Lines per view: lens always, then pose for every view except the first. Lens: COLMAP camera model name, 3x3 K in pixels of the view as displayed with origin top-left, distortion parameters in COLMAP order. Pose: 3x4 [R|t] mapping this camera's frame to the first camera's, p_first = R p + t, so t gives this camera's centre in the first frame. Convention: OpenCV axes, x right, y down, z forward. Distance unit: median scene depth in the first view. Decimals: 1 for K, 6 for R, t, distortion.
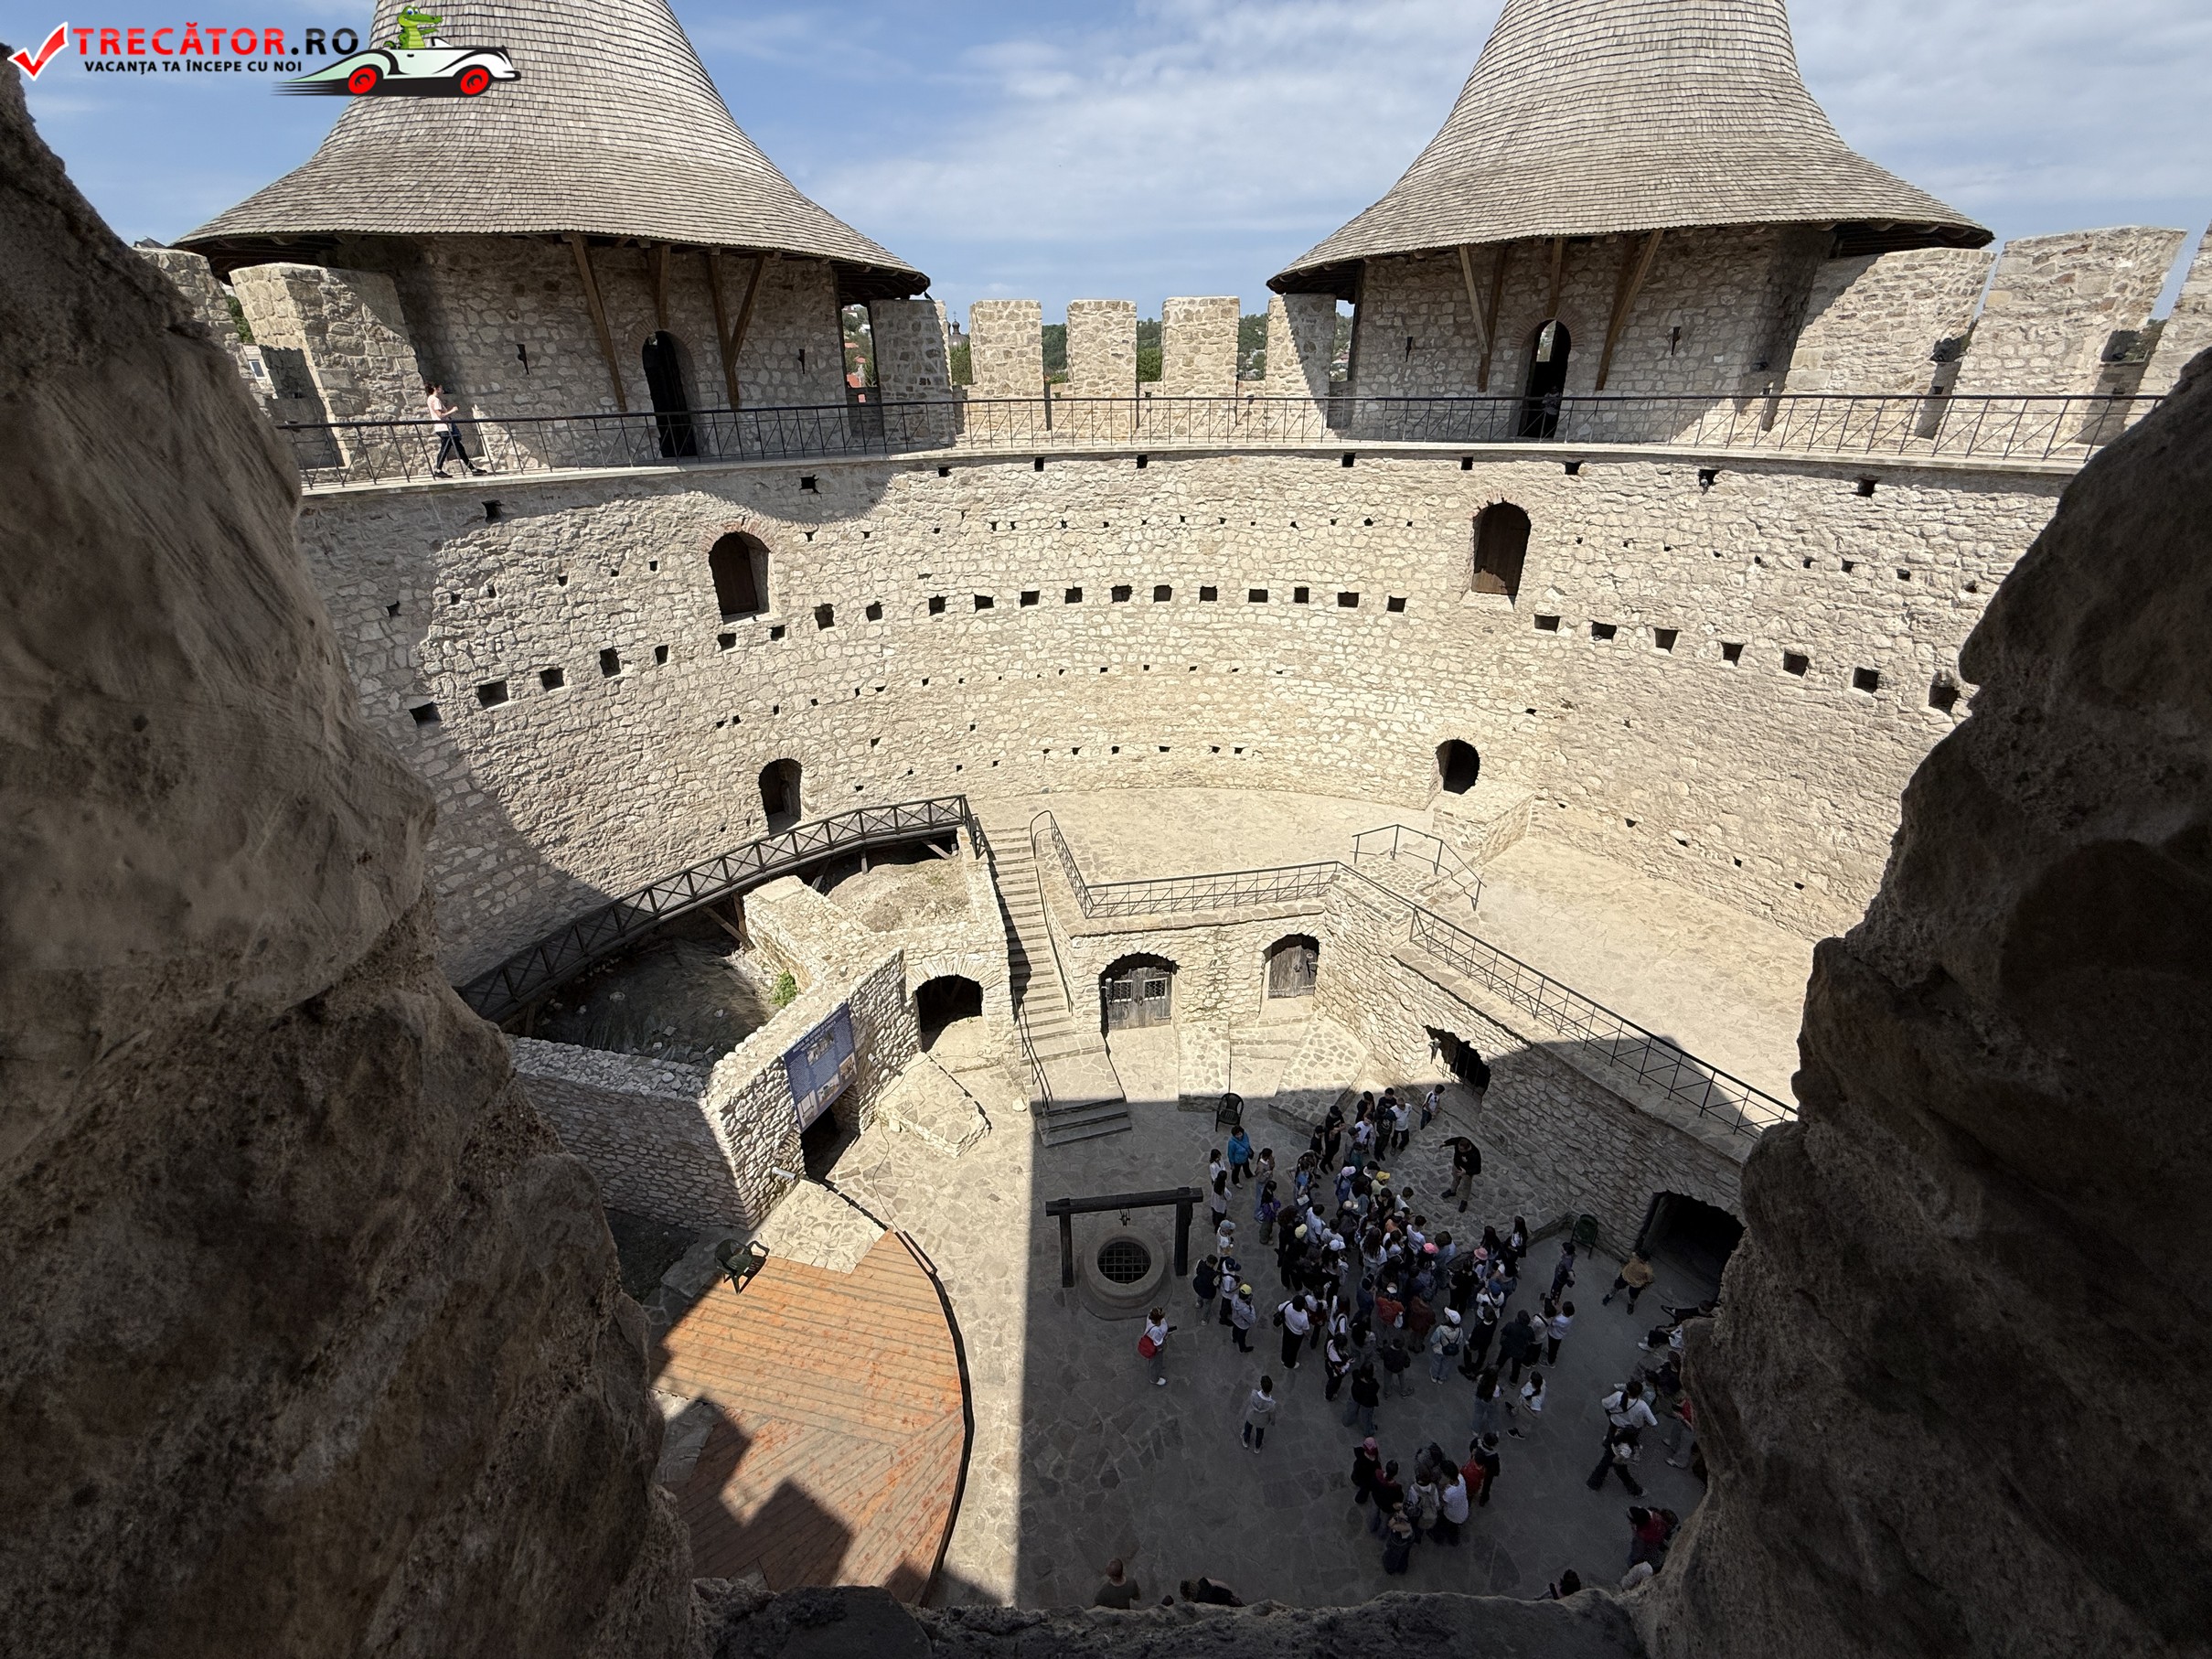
lens RADIAL K [[880.8, 0, 1103.3], [0, 880.8, 830.1], [0, 0, 1]] dist [0.001244, -0.000206]
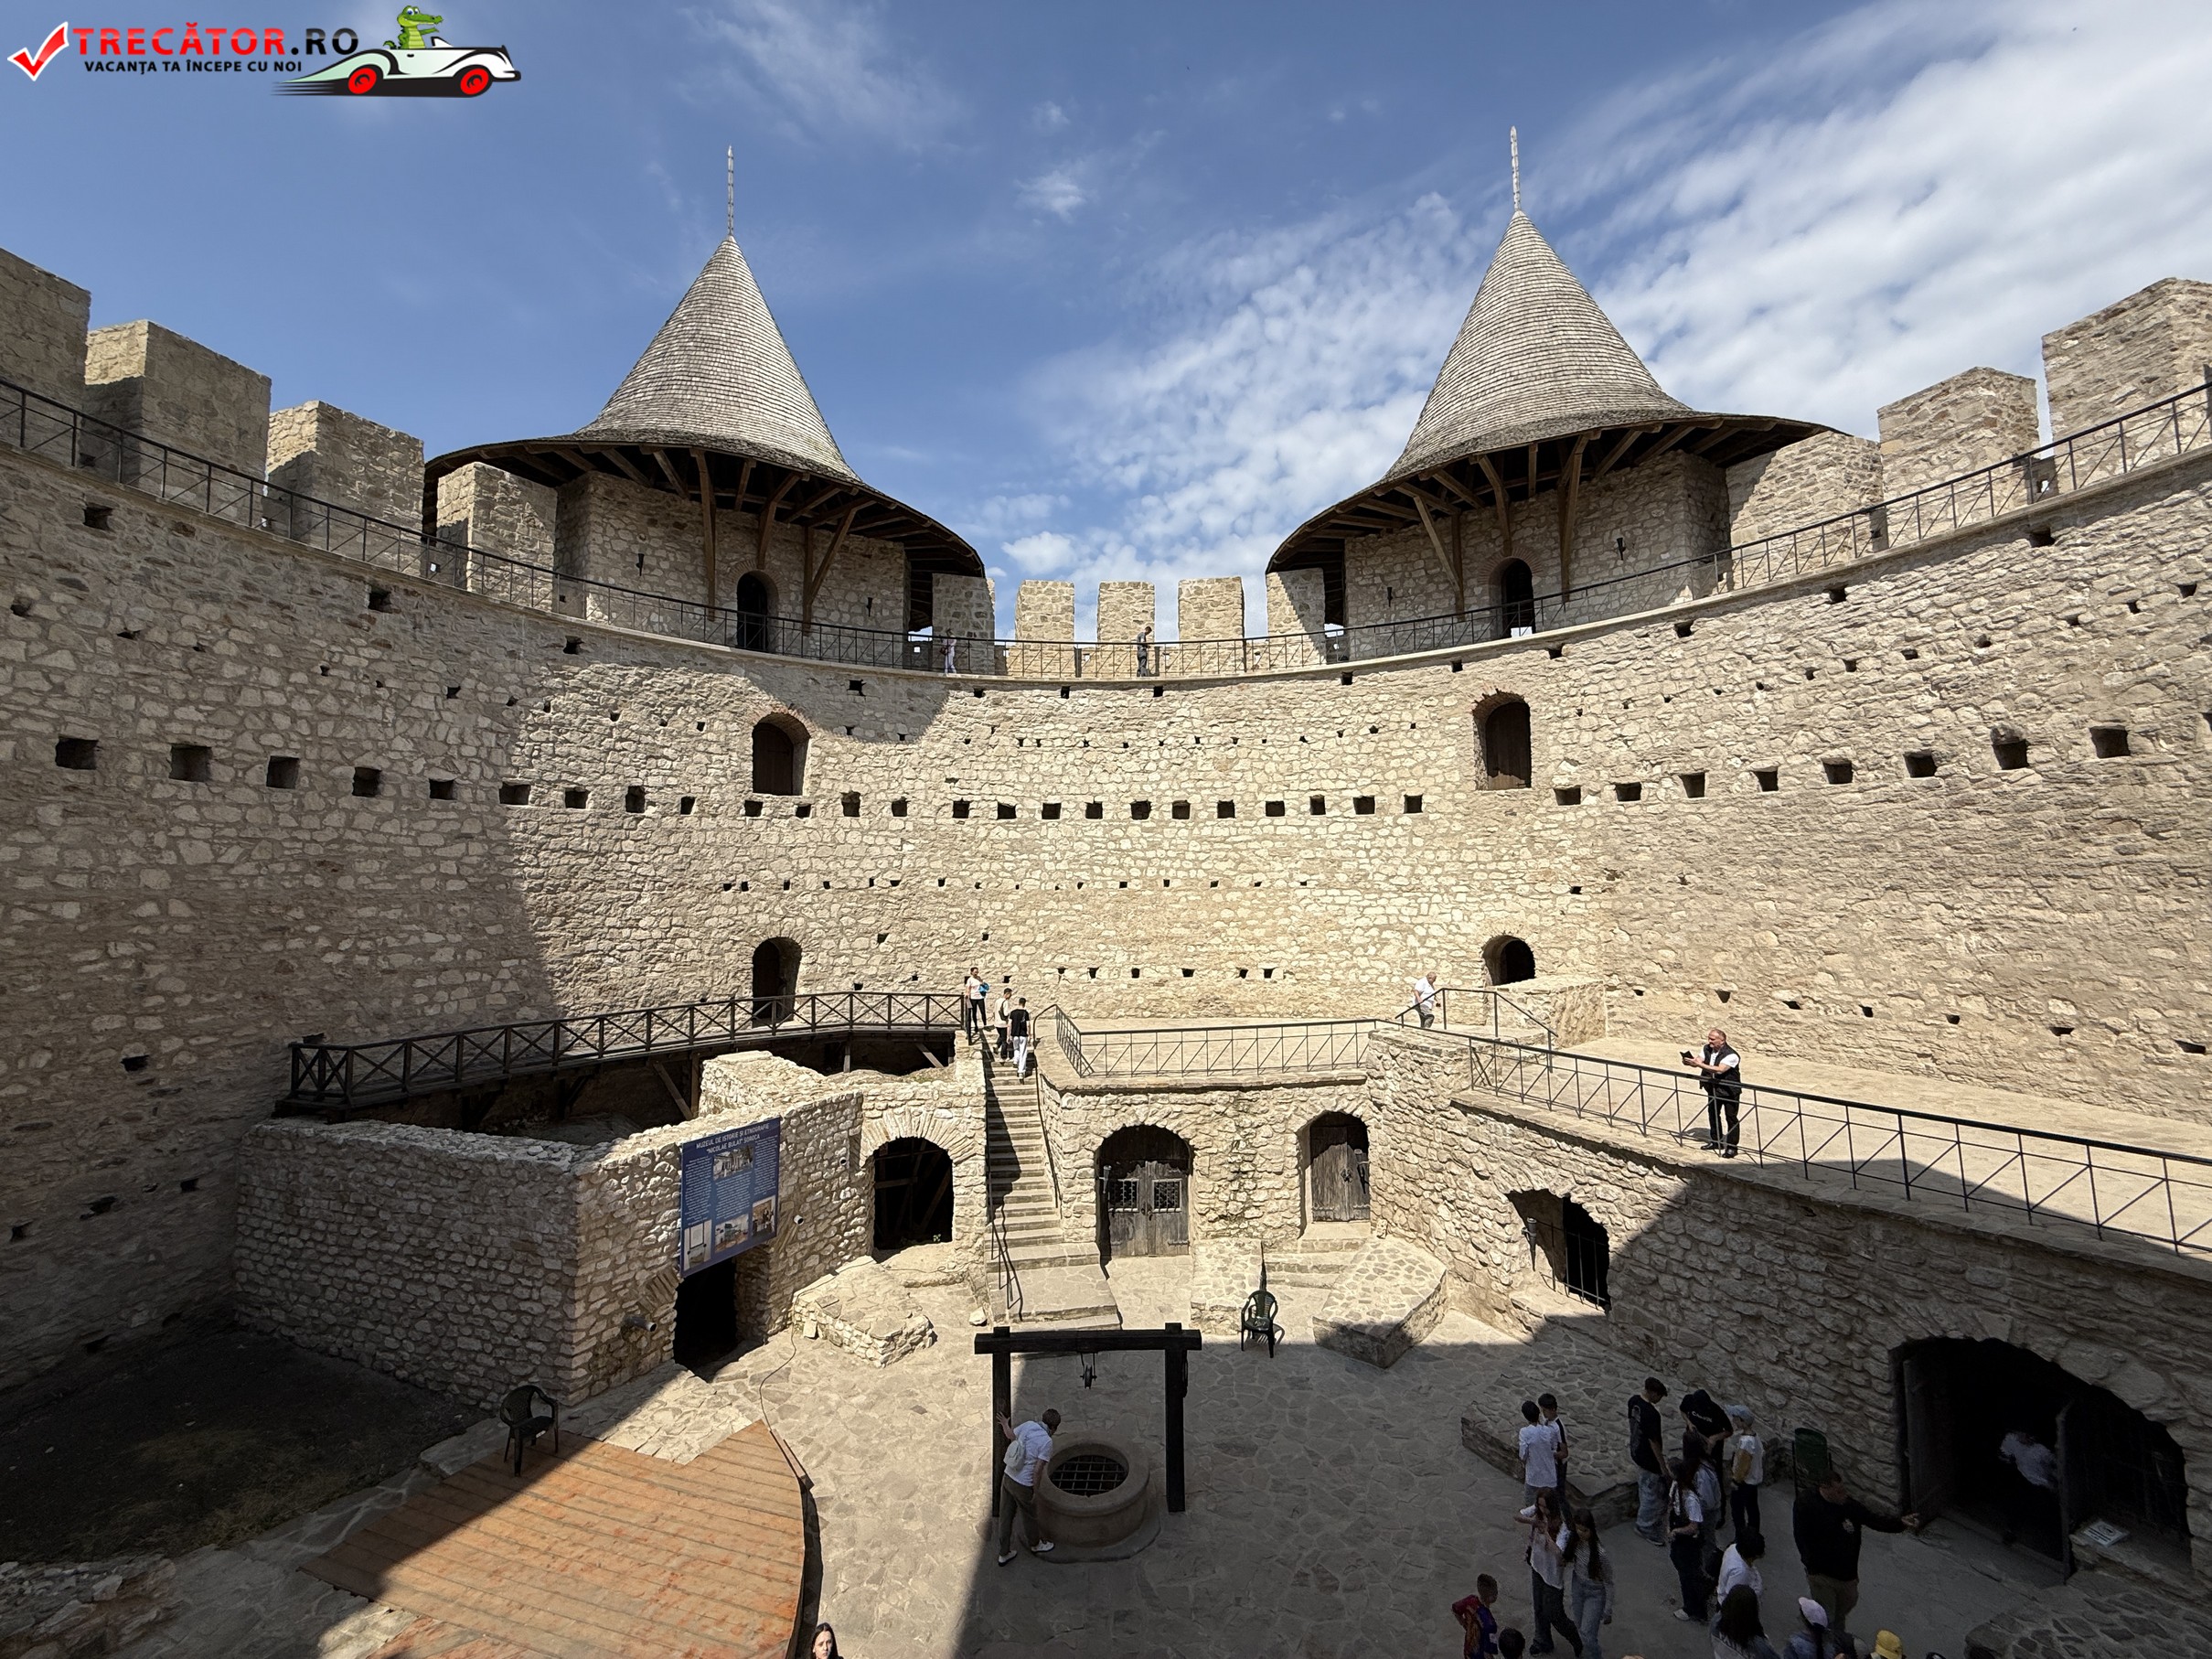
lens RADIAL K [[880.8, 0, 1103.3], [0, 880.8, 830.1], [0, 0, 1]] dist [0.001244, -0.000206]
pose [[0.996835, -0.000671, -0.079490, 0.068568], [-0.039363, 0.864602, -0.500913, 0.313658], [0.069064, 0.502456, 0.861840, 0.145594]]
